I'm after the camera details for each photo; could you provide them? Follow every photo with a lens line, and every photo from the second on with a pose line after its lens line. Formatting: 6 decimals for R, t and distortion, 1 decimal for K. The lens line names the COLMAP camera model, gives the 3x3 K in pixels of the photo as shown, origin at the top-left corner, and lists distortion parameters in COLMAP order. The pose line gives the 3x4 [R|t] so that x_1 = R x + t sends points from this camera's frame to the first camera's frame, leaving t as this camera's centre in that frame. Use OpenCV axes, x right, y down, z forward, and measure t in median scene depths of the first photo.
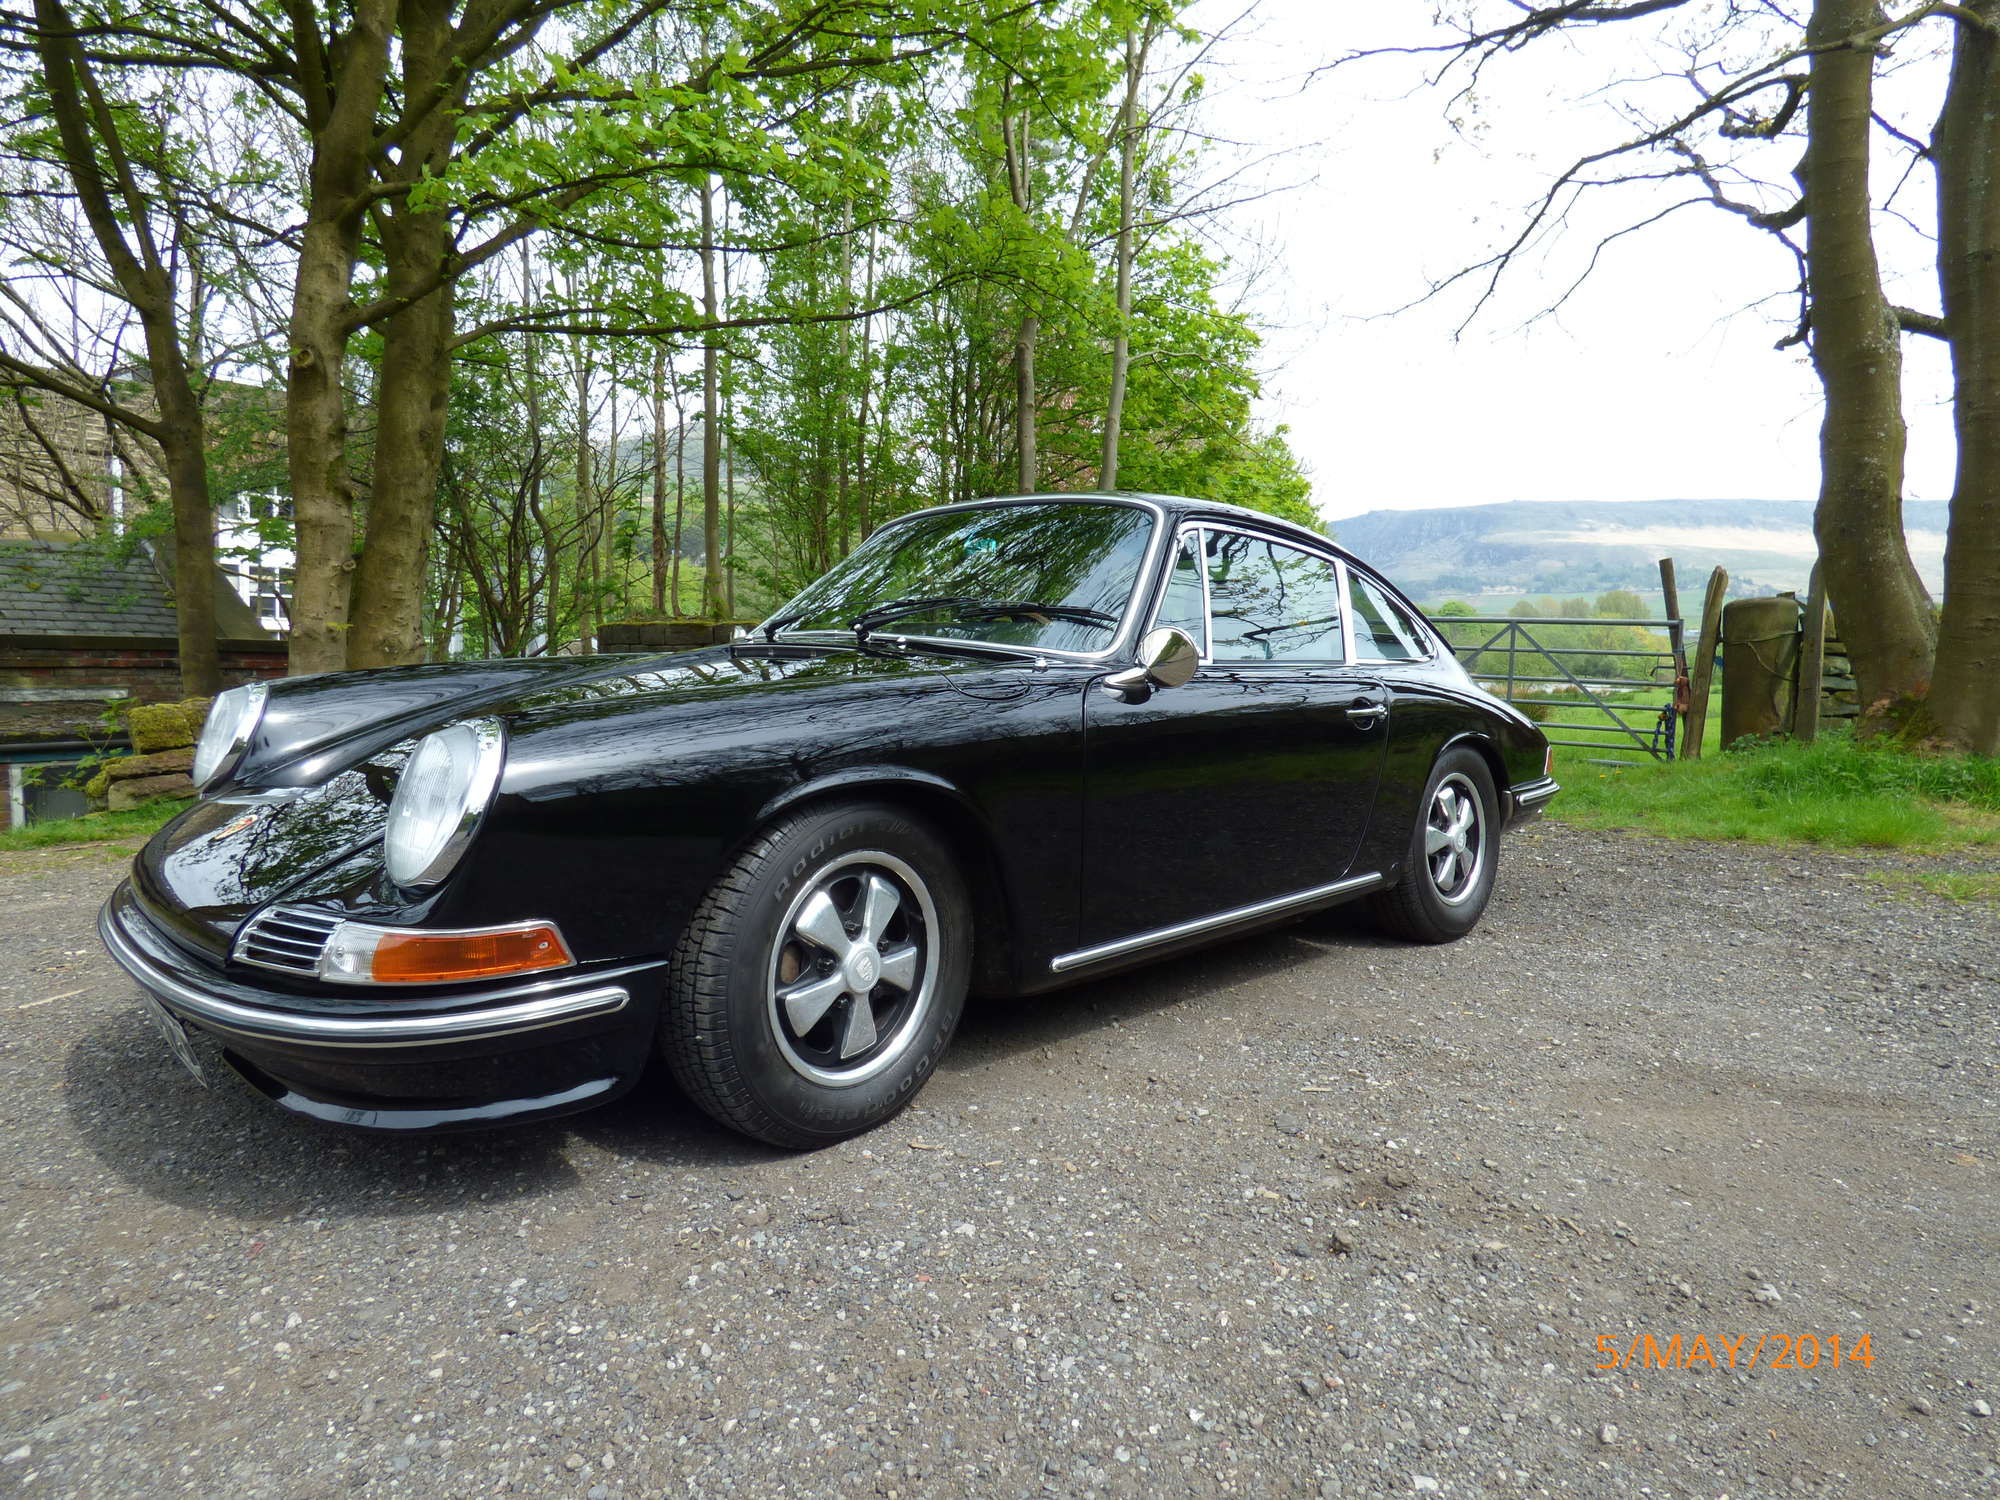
lens RADIAL K [[1219.7, 0, 1000.0], [0, 1219.7, 750.0], [0, 0, 1]] dist [-0.031984, 0.014803]
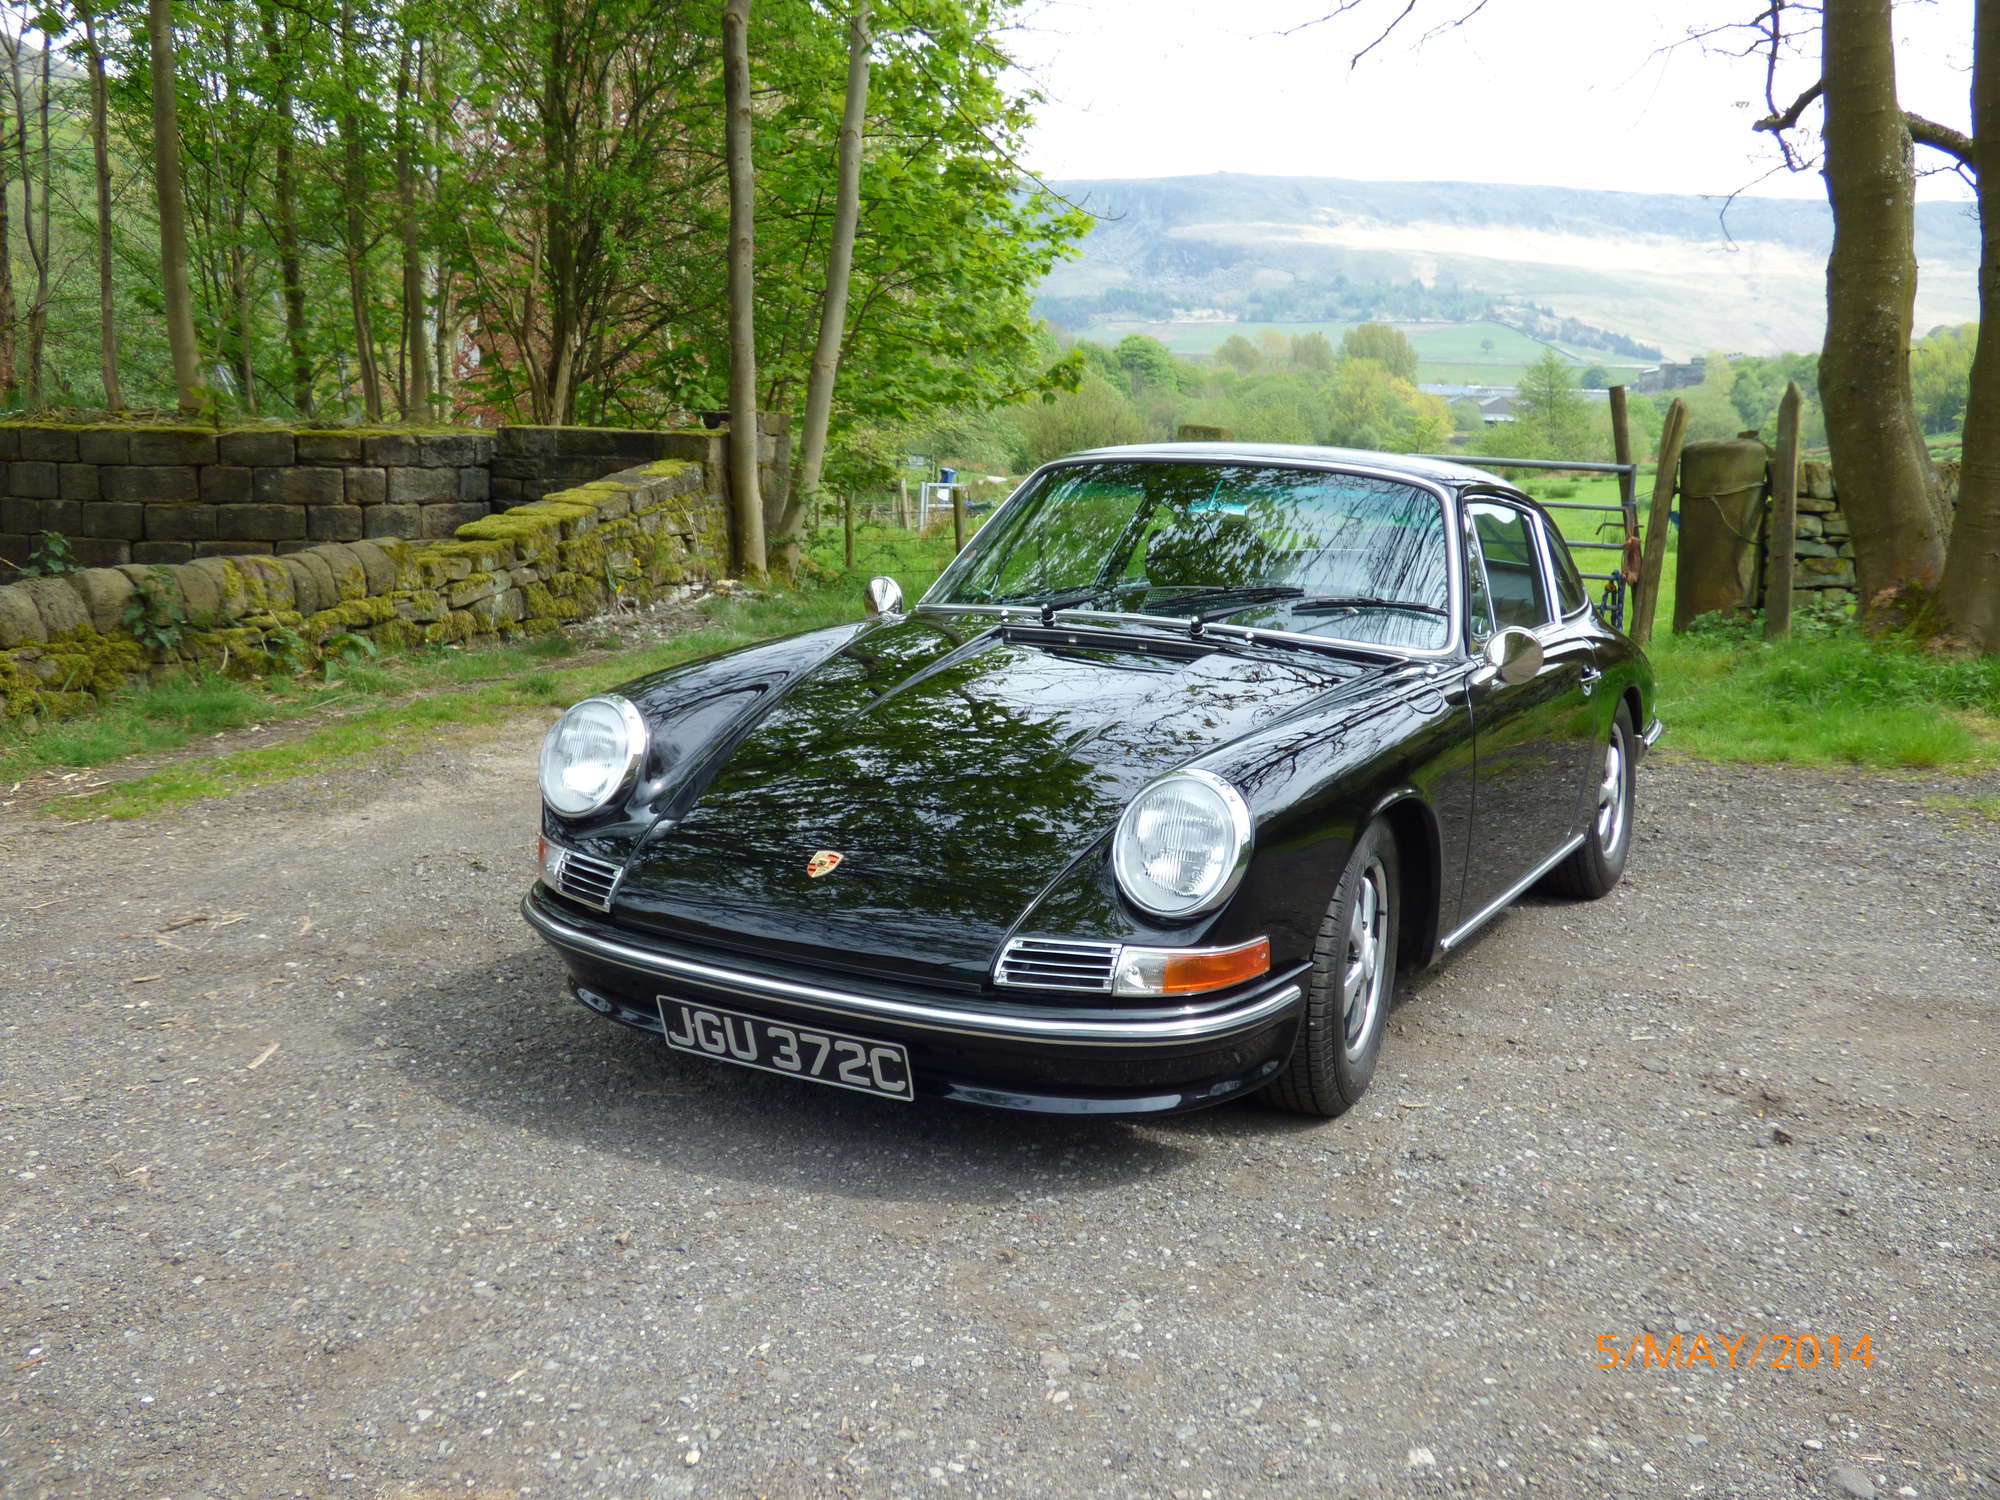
lens RADIAL K [[2048.5, 0, 1000.0], [0, 2048.5, 750.0], [0, 0, 1]] dist [-0.014849, 0.003289]
pose [[0.955731, -0.034433, 0.292222, -0.356777], [0.008992, 0.996083, 0.087961, -0.067371], [-0.294106, -0.081439, 0.952297, -0.258556]]
